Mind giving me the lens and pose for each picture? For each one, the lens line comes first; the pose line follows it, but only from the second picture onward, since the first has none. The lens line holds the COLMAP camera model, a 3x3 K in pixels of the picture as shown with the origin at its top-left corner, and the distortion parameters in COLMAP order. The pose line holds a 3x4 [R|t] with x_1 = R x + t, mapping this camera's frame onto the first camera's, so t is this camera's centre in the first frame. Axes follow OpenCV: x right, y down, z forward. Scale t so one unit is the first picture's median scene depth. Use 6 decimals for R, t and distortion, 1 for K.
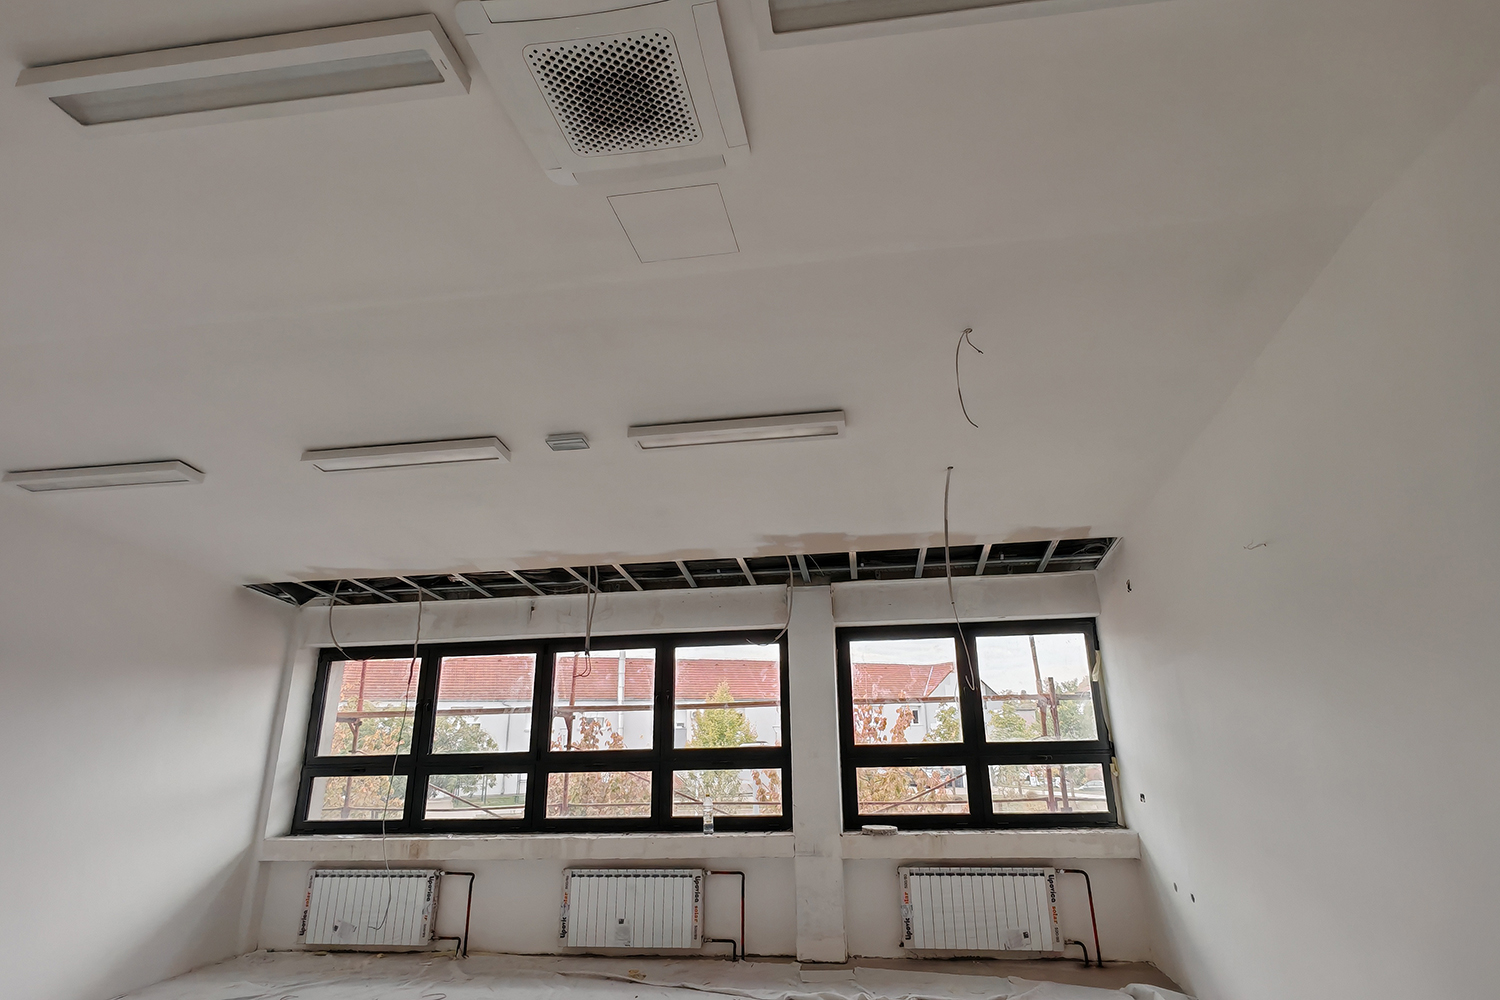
lens RADIAL K [[782.3, 0, 752.7], [0, 782.3, 492.4], [0, 0, 1]] dist [-0.003287, -0.000079]
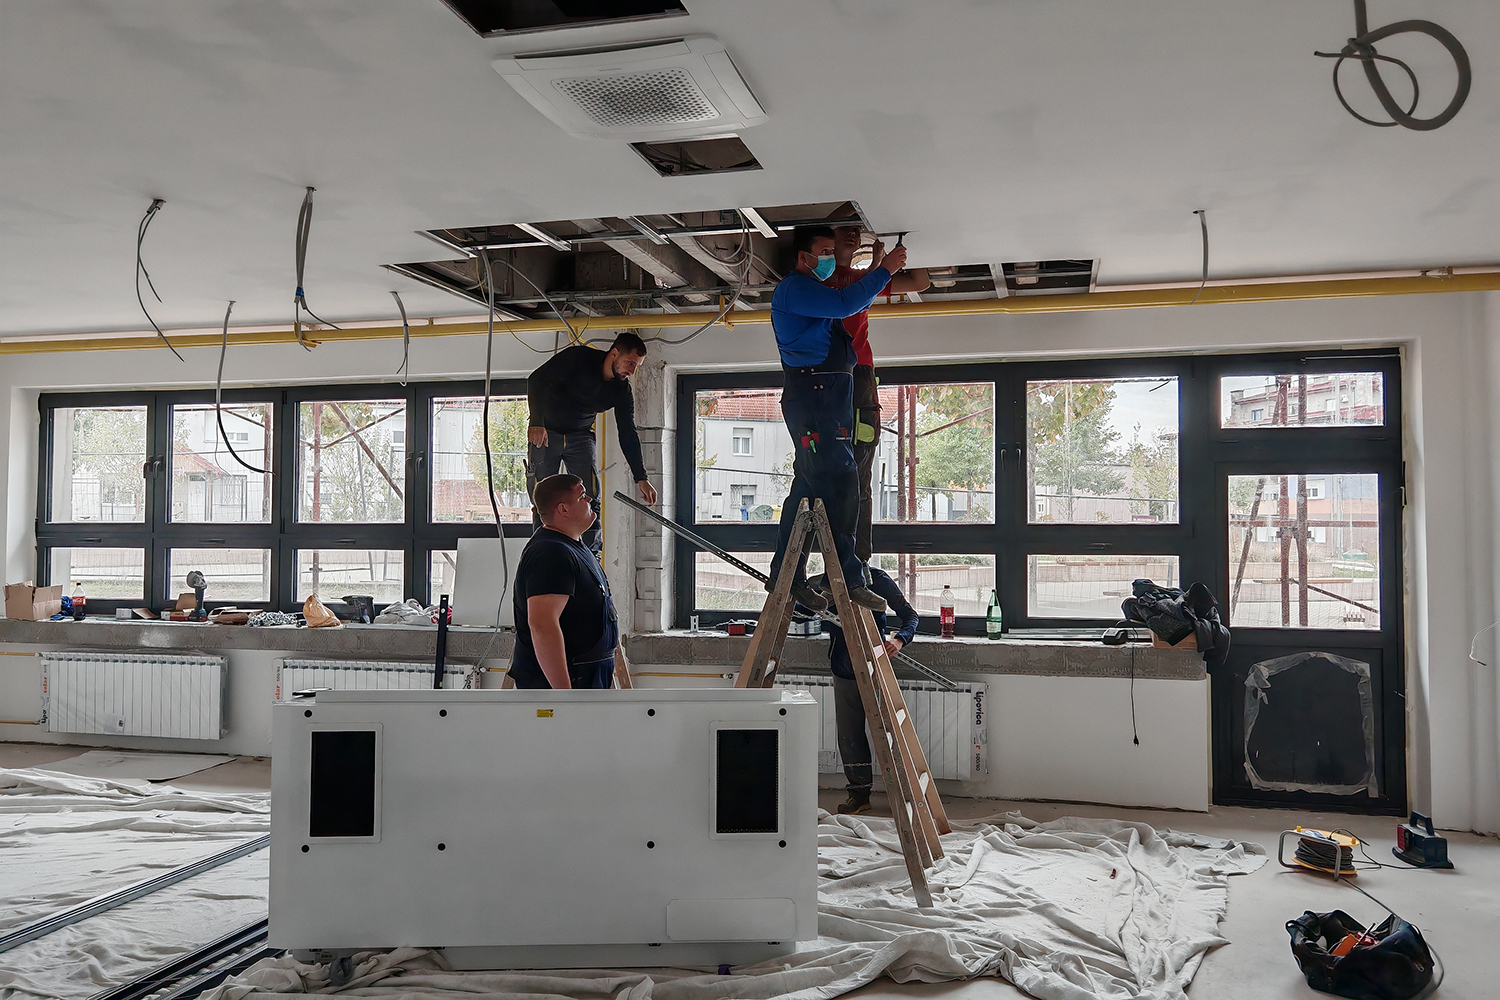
lens RADIAL K [[1126.4, 0, 753.8], [0, 1126.4, 417.8], [0, 0, 1]] dist [-0.010646, 0.044917]
pose [[0.993606, 0.010679, -0.112397, 0.300094], [0.014365, 0.975469, 0.219667, -0.016974], [0.111986, -0.219877, 0.969078, -0.033242]]
